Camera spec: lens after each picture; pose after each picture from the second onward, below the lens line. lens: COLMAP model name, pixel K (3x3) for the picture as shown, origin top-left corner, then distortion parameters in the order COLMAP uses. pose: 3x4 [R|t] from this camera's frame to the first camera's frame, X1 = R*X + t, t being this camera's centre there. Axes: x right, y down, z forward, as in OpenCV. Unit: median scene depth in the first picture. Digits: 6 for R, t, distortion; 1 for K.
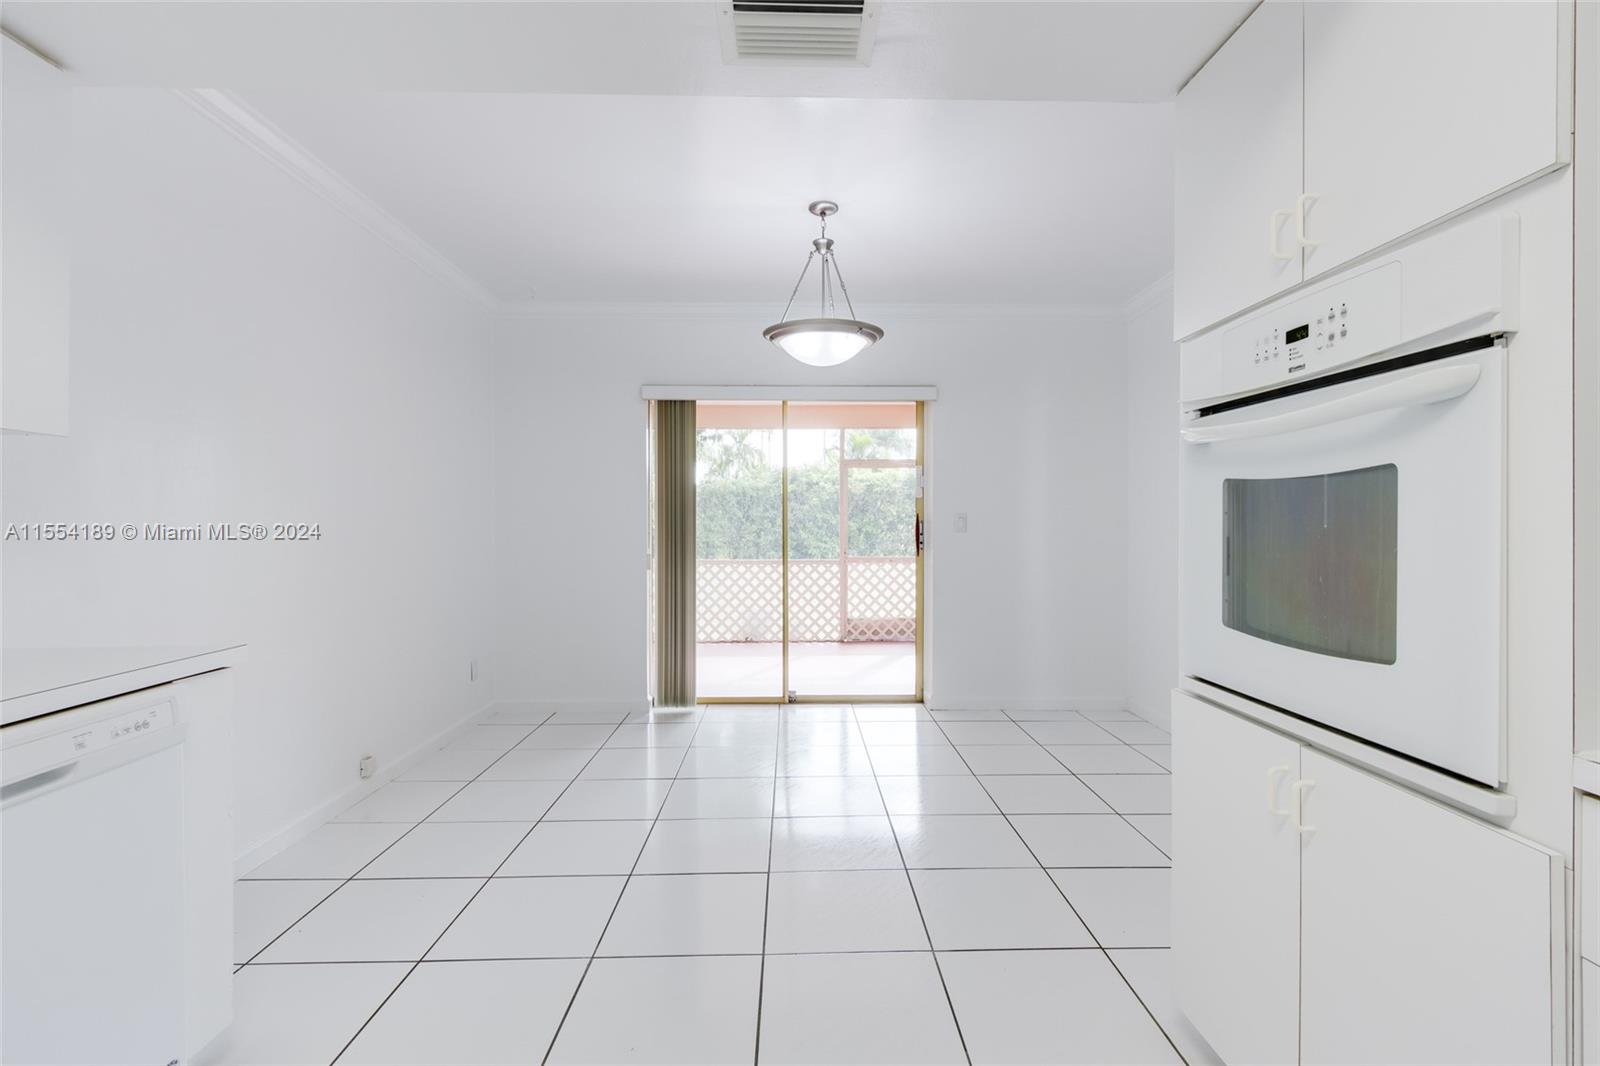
lens RADIAL K [[750.3, 0, 803.4], [0, 750.3, 528.3], [0, 0, 1]] dist [0.000380, 0.000098]
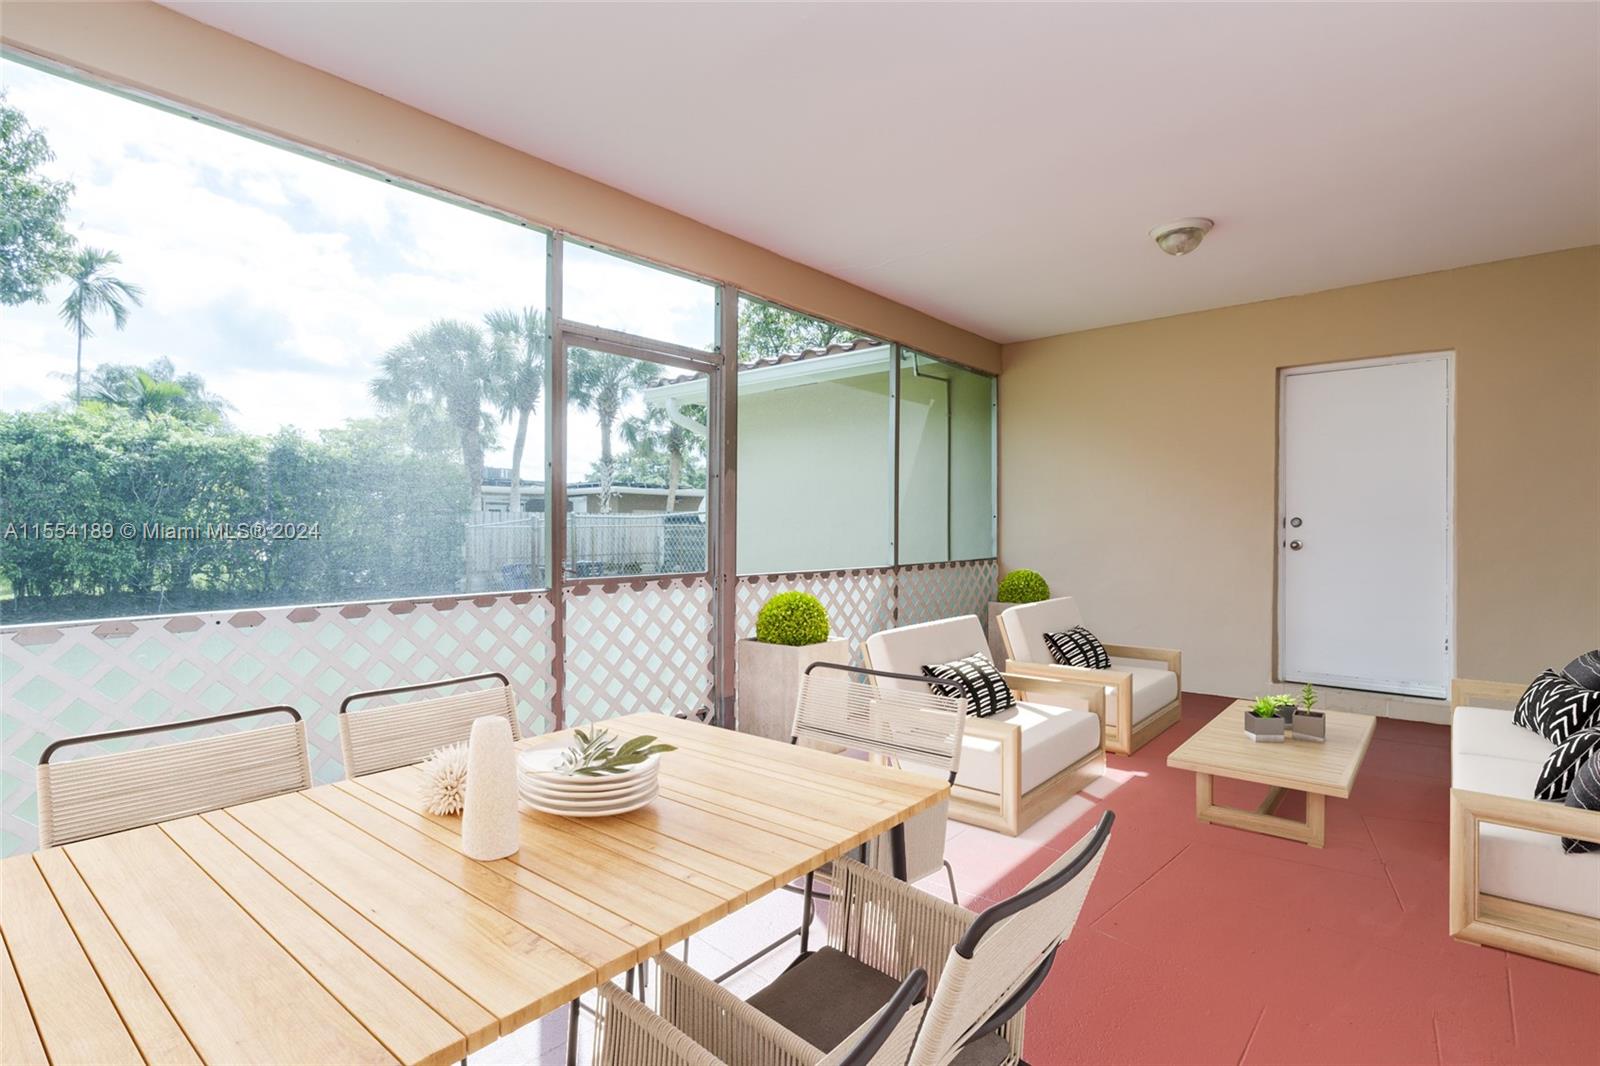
lens RADIAL K [[750.3, 0, 803.4], [0, 750.3, 528.3], [0, 0, 1]] dist [0.000380, 0.000098]
pose [[0.658576, 0.000072, 0.752514, -0.150609], [0.002267, 0.999995, -0.002079, 0.011931], [-0.752511, 0.003075, 0.658572, 0.658843]]
